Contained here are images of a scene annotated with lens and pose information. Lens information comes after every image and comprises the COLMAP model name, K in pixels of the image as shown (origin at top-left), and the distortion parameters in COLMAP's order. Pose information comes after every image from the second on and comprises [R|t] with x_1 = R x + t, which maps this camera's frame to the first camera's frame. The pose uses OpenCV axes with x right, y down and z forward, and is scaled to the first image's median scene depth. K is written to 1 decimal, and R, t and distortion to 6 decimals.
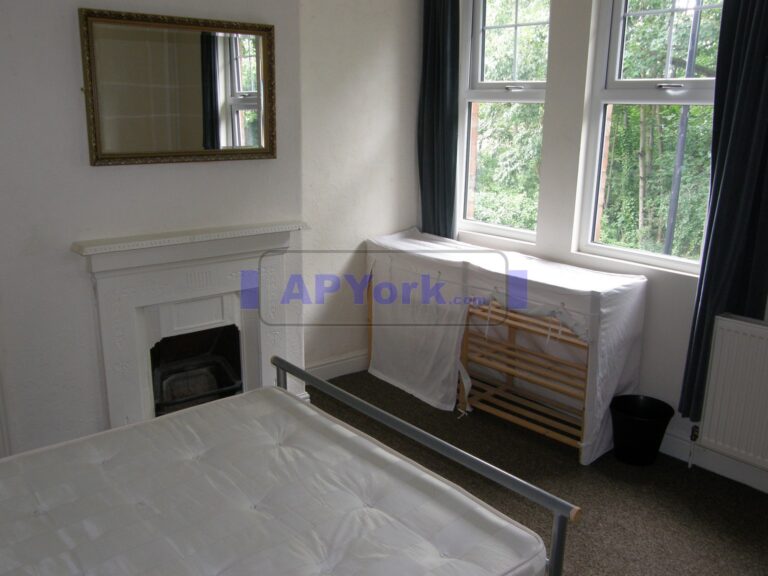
lens RADIAL K [[731.6, 0, 384.0], [0, 731.6, 288.0], [0, 0, 1]] dist [-0.006432, -0.002769]
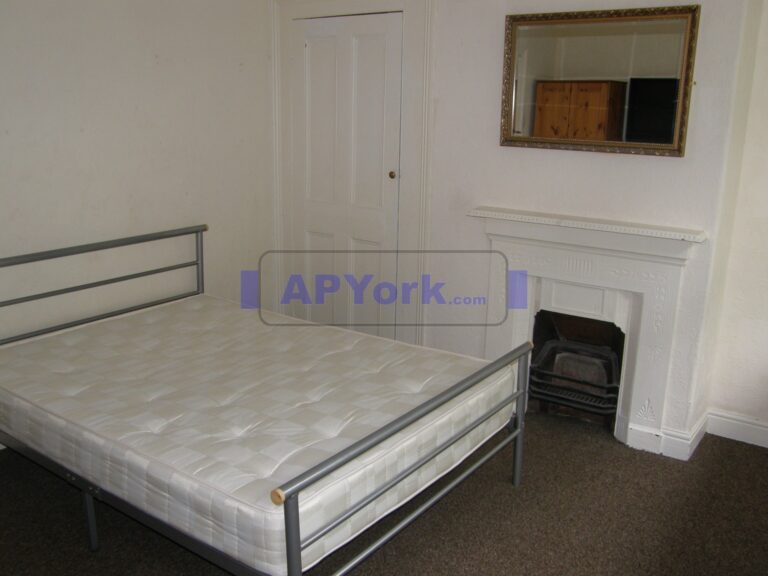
lens RADIAL K [[731.6, 0, 384.0], [0, 731.6, 288.0], [0, 0, 1]] dist [-0.006432, -0.002769]
pose [[0.247610, 0.228459, -0.941539, 0.631120], [-0.244793, 0.955023, 0.167354, -0.083456], [0.937425, 0.189043, 0.292398, 0.434824]]
